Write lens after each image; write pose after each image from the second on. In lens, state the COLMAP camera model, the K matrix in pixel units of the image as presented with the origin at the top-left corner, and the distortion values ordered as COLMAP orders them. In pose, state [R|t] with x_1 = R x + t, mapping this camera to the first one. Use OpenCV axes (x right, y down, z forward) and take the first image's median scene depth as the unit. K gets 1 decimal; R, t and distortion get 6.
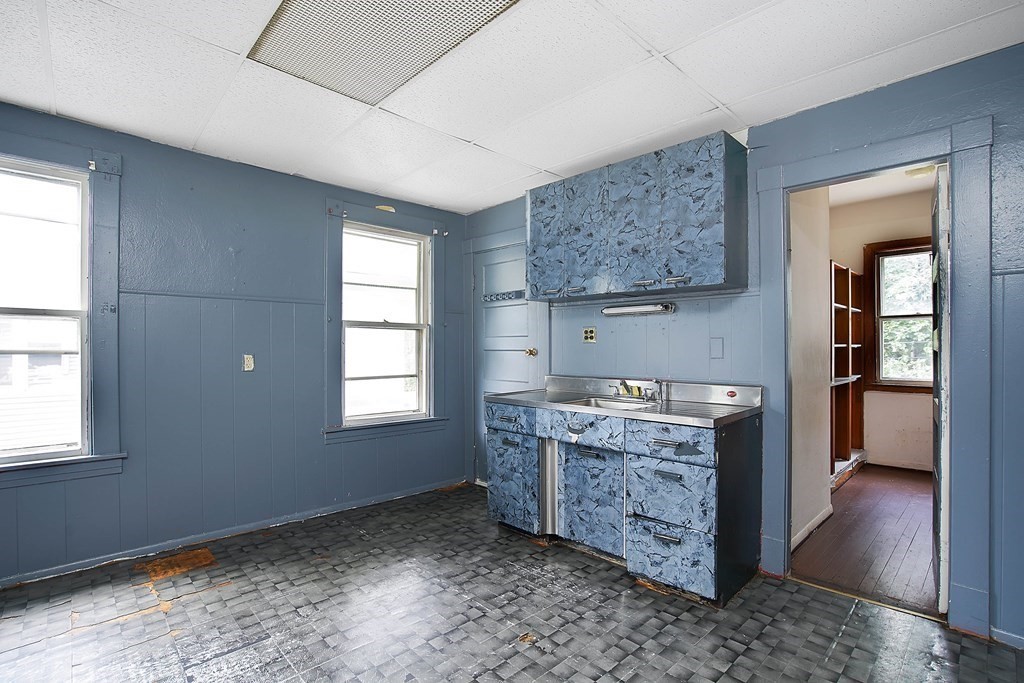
lens RADIAL K [[480.9, 0, 510.0], [0, 480.9, 348.8], [0, 0, 1]] dist [-0.068314, 0.030927]
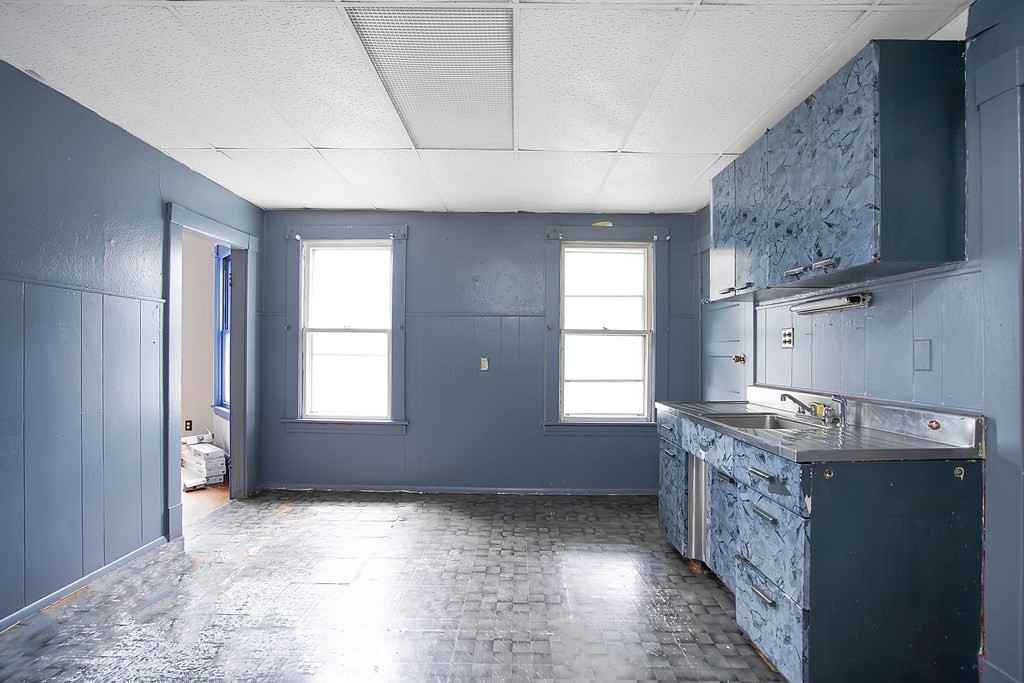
lens RADIAL K [[471.6, 0, 511.5], [0, 471.6, 353.6], [0, 0, 1]] dist [-0.064971, 0.028075]
pose [[0.720437, 0.005205, -0.693501, 0.460423], [-0.007330, 0.999973, -0.000110, 0.000350], [0.693481, 0.005163, 0.720456, 0.130432]]
